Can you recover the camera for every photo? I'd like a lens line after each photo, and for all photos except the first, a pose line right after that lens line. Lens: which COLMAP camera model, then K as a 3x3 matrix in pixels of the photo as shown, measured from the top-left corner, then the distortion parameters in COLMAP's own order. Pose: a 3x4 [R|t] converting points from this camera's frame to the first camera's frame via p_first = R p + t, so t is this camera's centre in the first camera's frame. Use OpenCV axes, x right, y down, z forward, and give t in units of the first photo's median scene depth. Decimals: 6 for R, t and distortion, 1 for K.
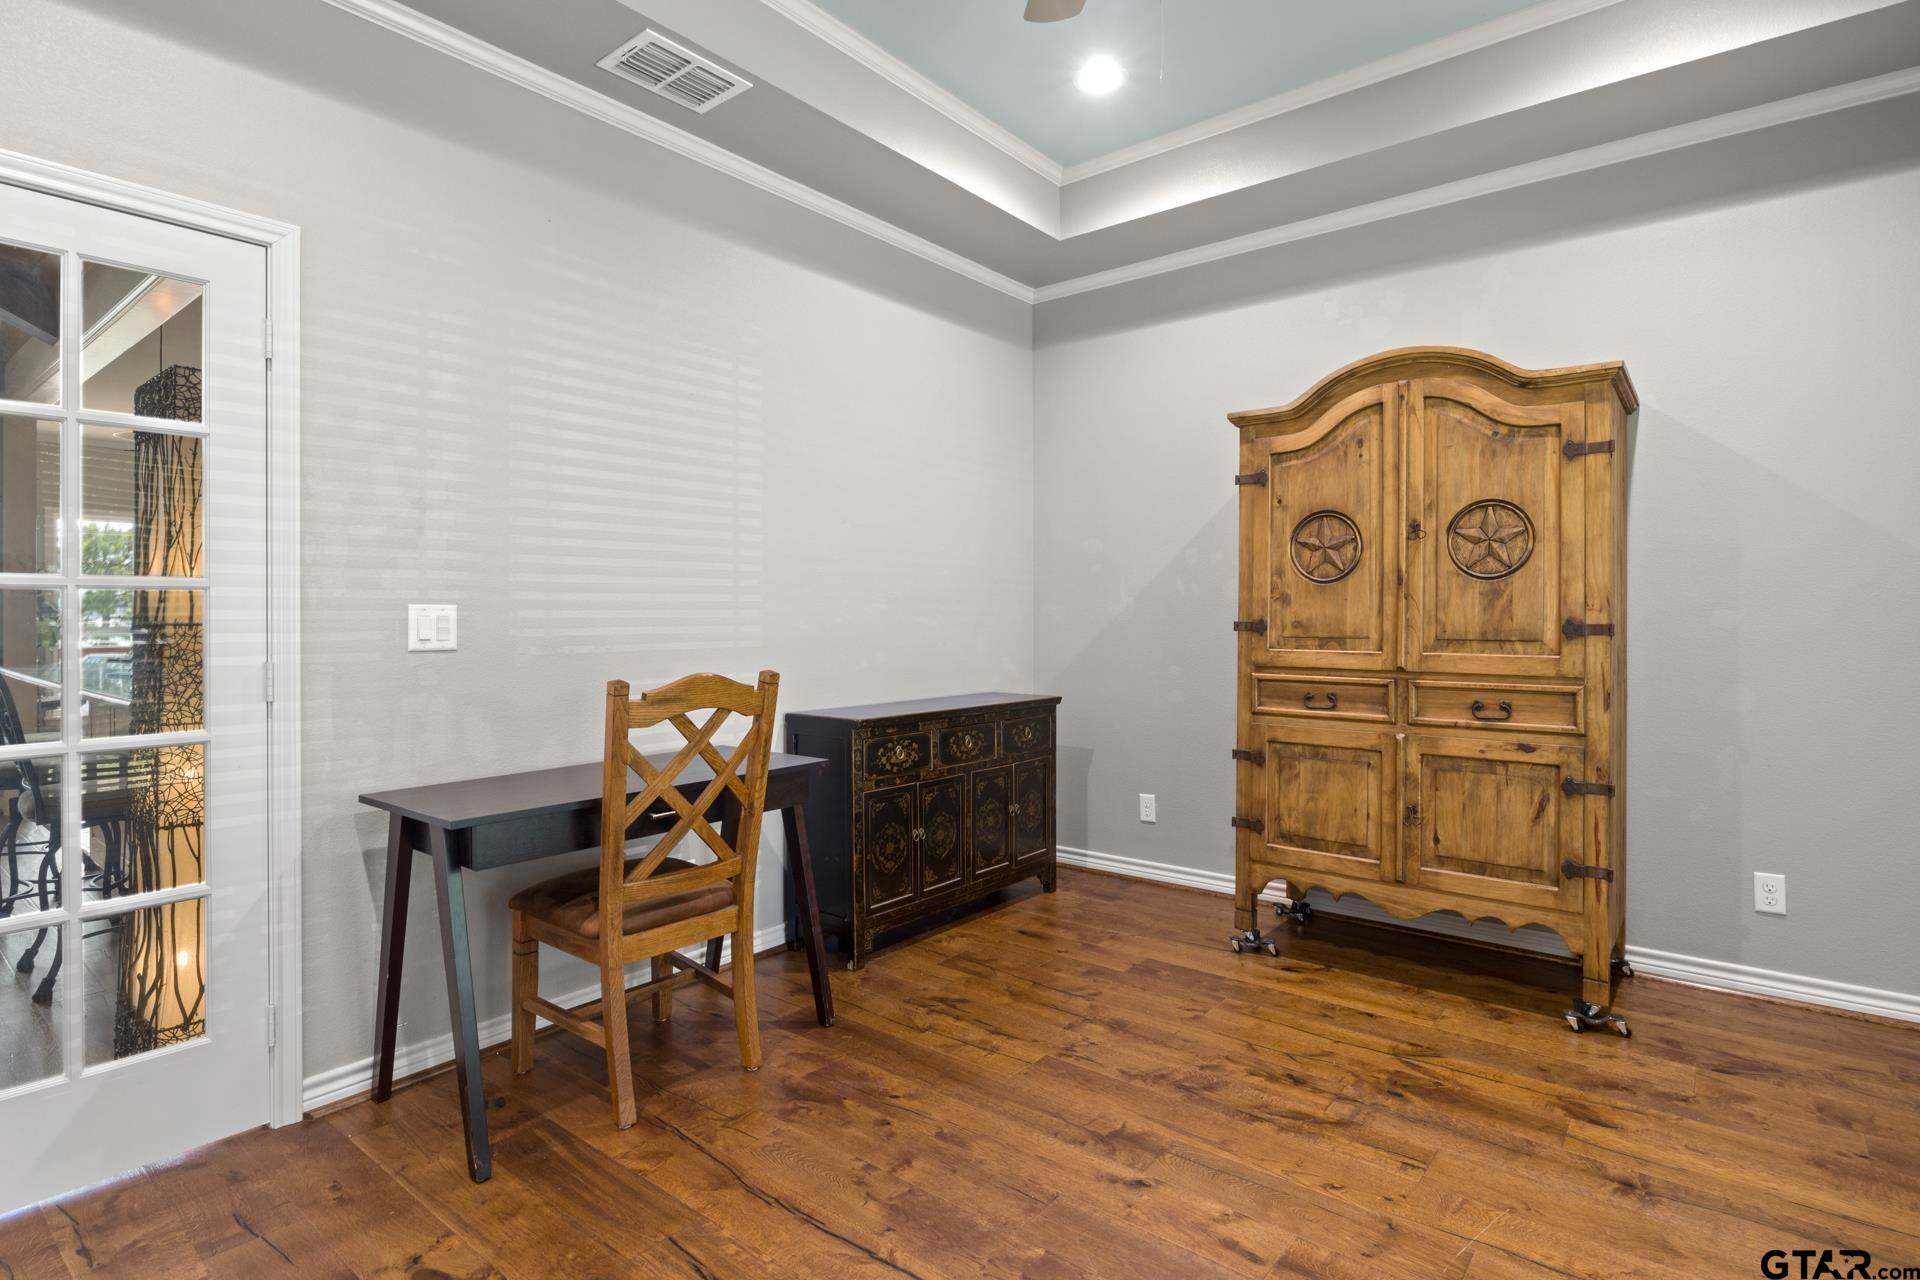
lens RADIAL K [[962.0, 0, 967.0], [0, 962.0, 619.4], [0, 0, 1]] dist [-0.003638, -0.001411]
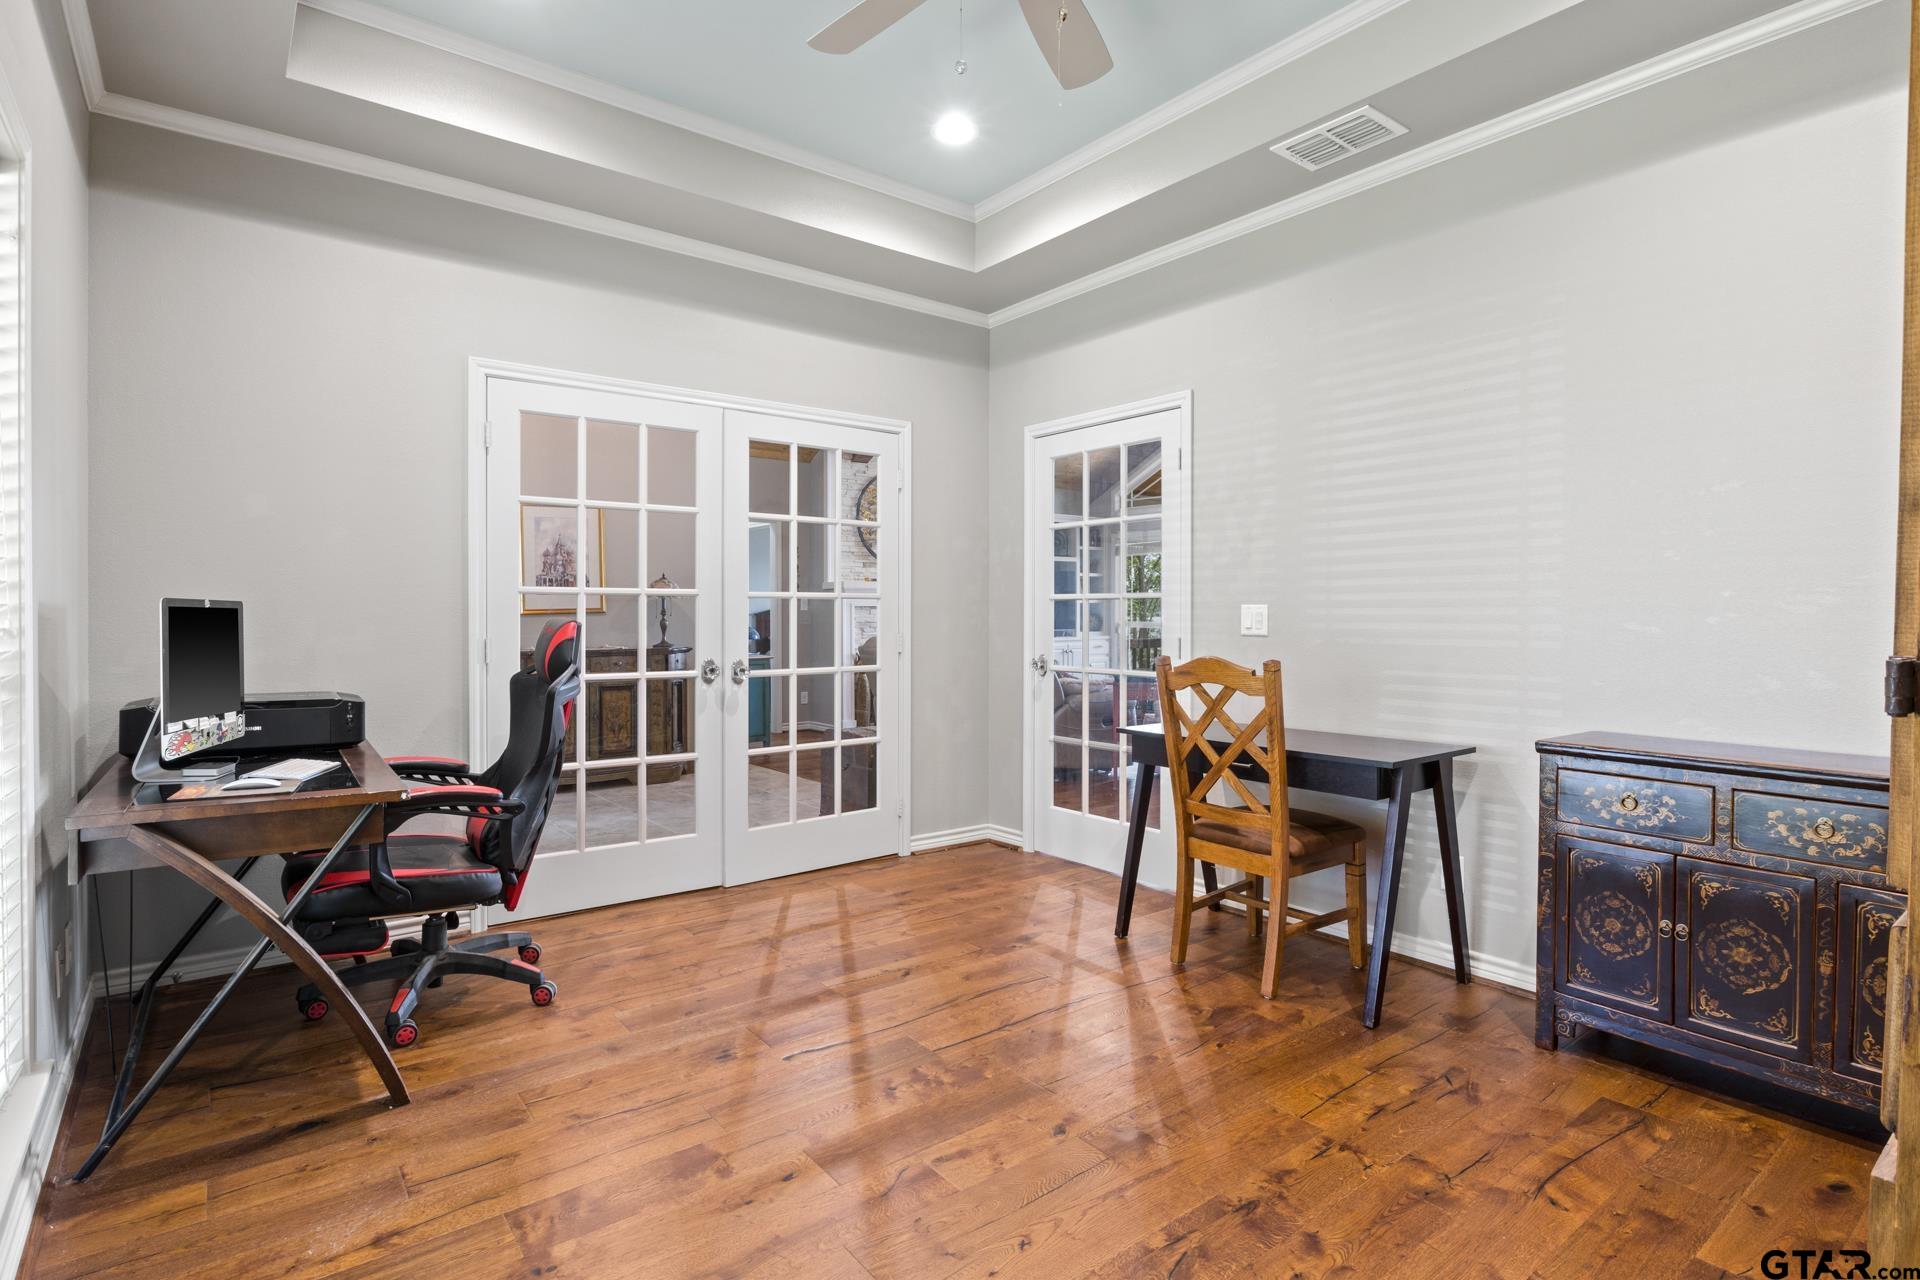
lens RADIAL K [[962.0, 0, 967.0], [0, 962.0, 619.4], [0, 0, 1]] dist [-0.003638, -0.001411]
pose [[-0.223857, 0.009617, -0.974575, 1.007770], [-0.005158, 0.999926, 0.011052, -0.006681], [0.974608, 0.007501, -0.223791, 0.905328]]
